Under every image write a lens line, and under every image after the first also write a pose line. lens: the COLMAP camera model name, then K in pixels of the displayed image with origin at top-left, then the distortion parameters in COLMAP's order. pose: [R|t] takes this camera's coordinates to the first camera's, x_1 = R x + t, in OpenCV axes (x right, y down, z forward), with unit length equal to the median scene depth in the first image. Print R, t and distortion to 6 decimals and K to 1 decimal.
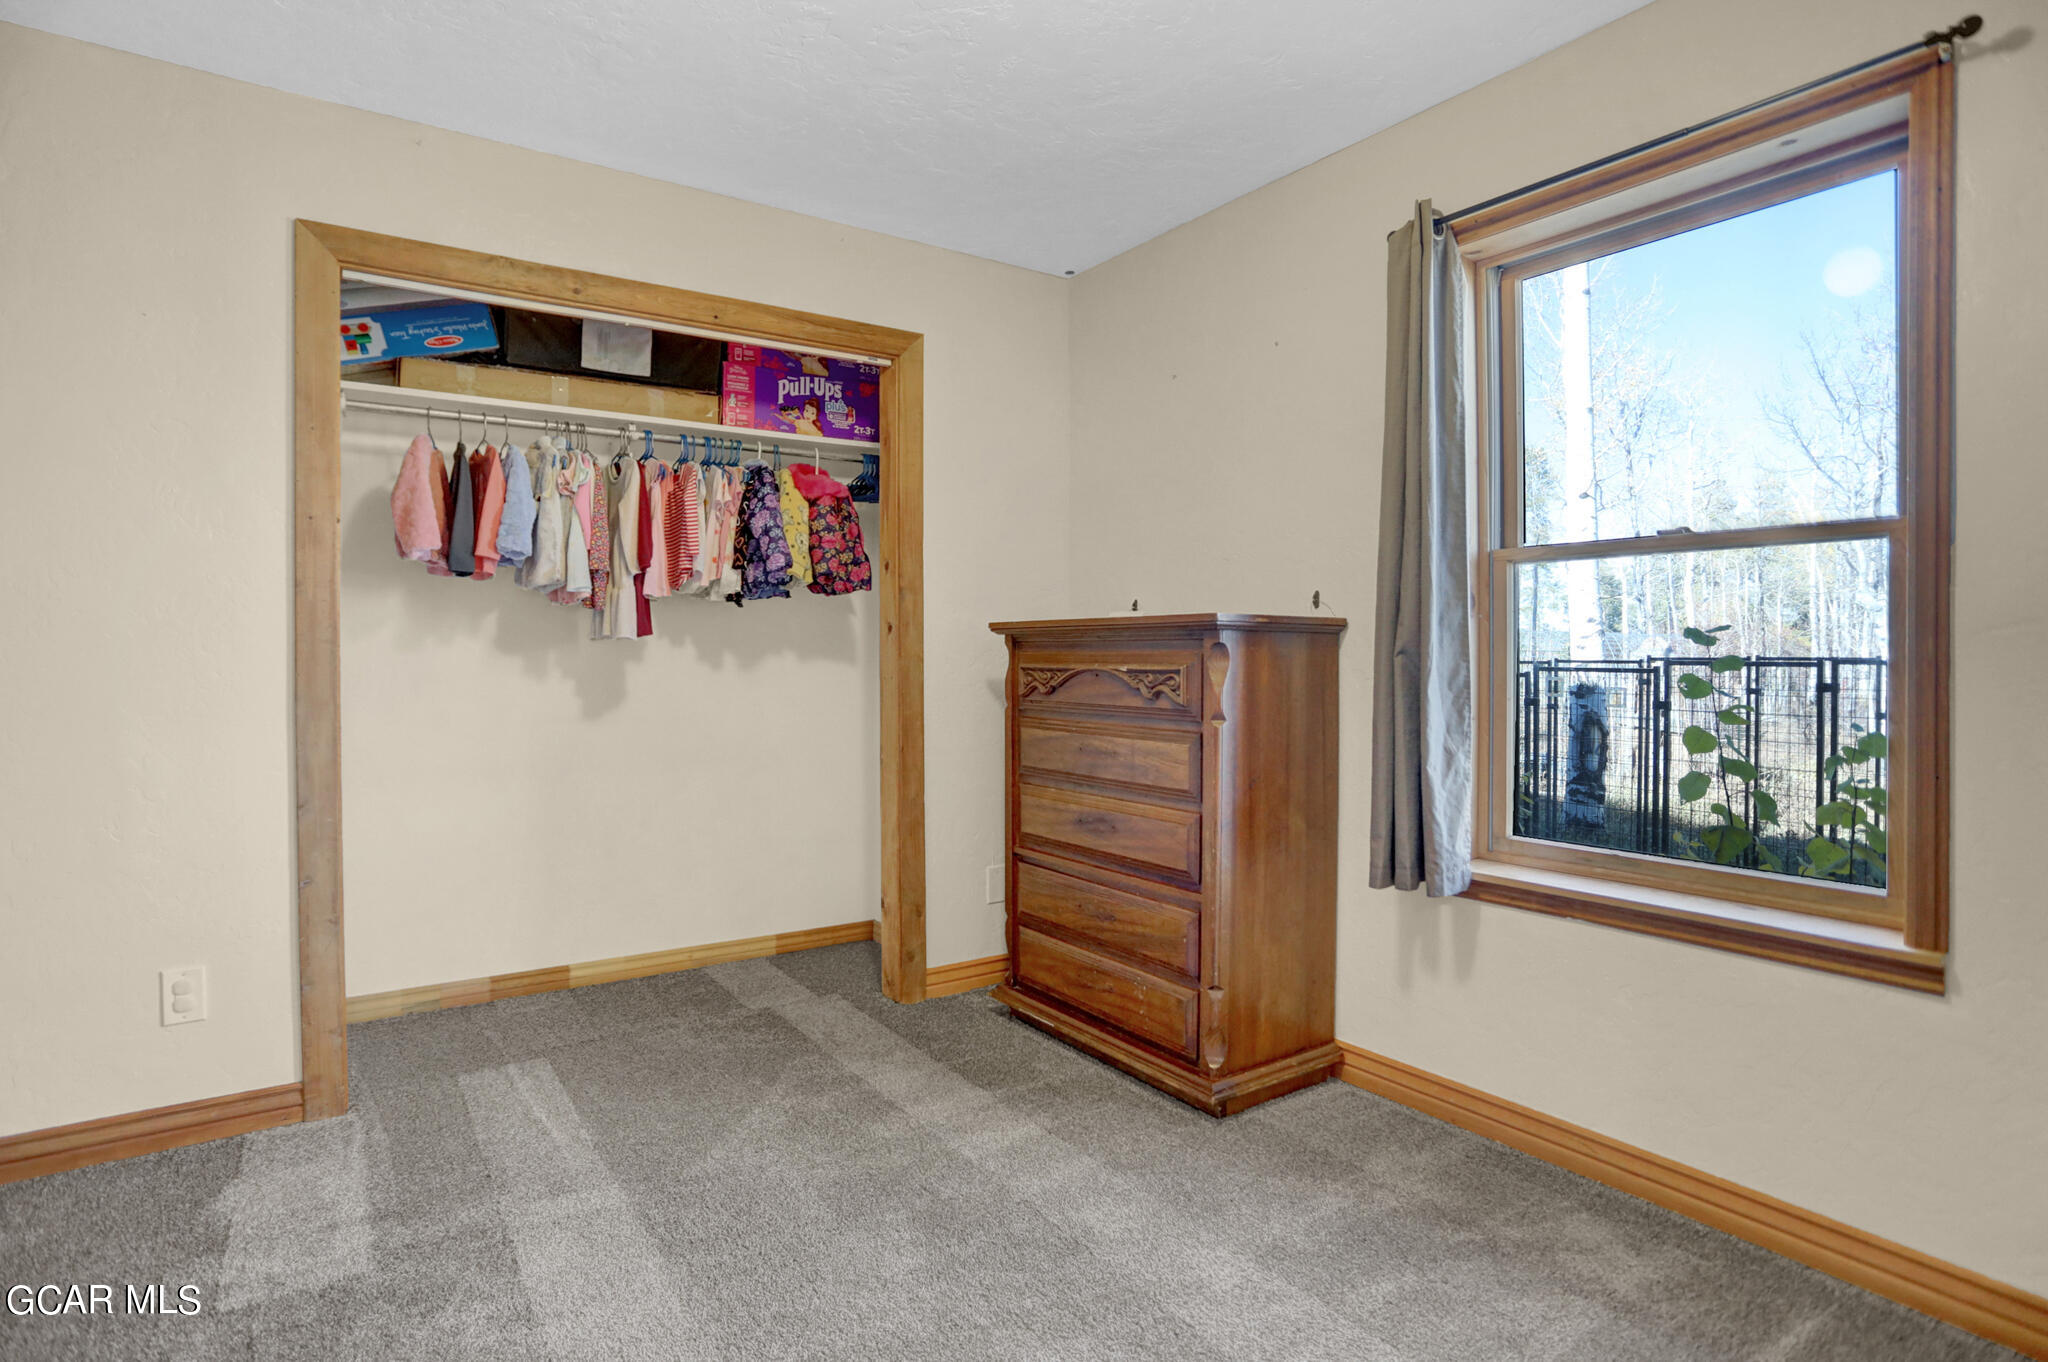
lens RADIAL K [[1058.8, 0, 974.3], [0, 1058.8, 661.8], [0, 0, 1]] dist [-0.057381, 0.027622]
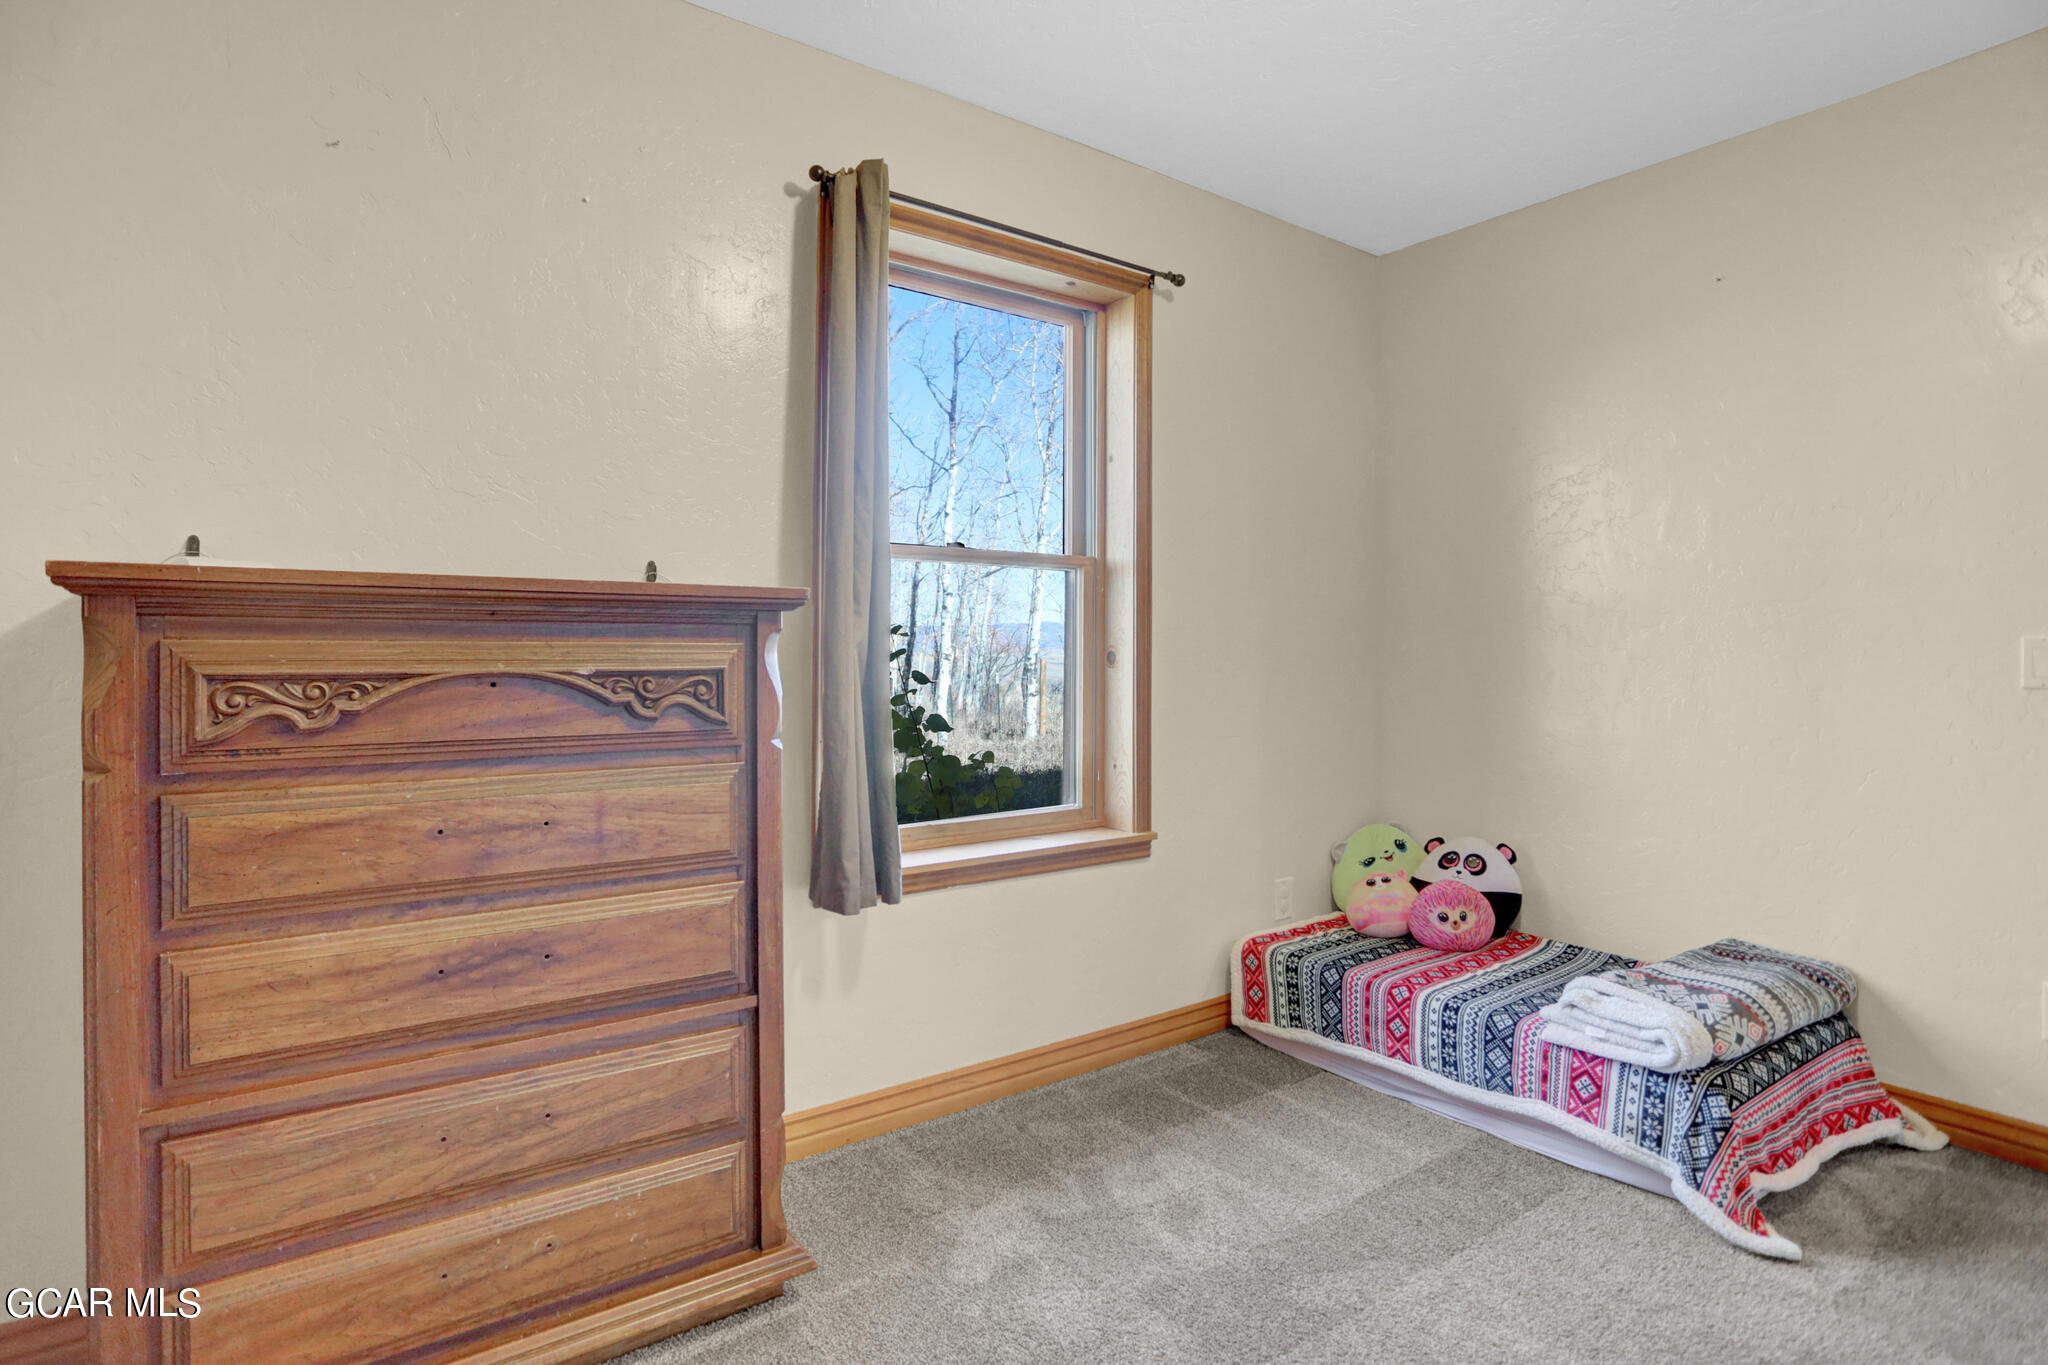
lens RADIAL K [[1058.8, 0, 974.3], [0, 1058.8, 663.3], [0, 0, 1]] dist [-0.057381, 0.027622]
pose [[-0.051233, -0.010455, 0.998632, -0.460650], [0.003818, 0.999936, 0.010665, -0.002186], [-0.998679, 0.004359, -0.051190, 0.867129]]
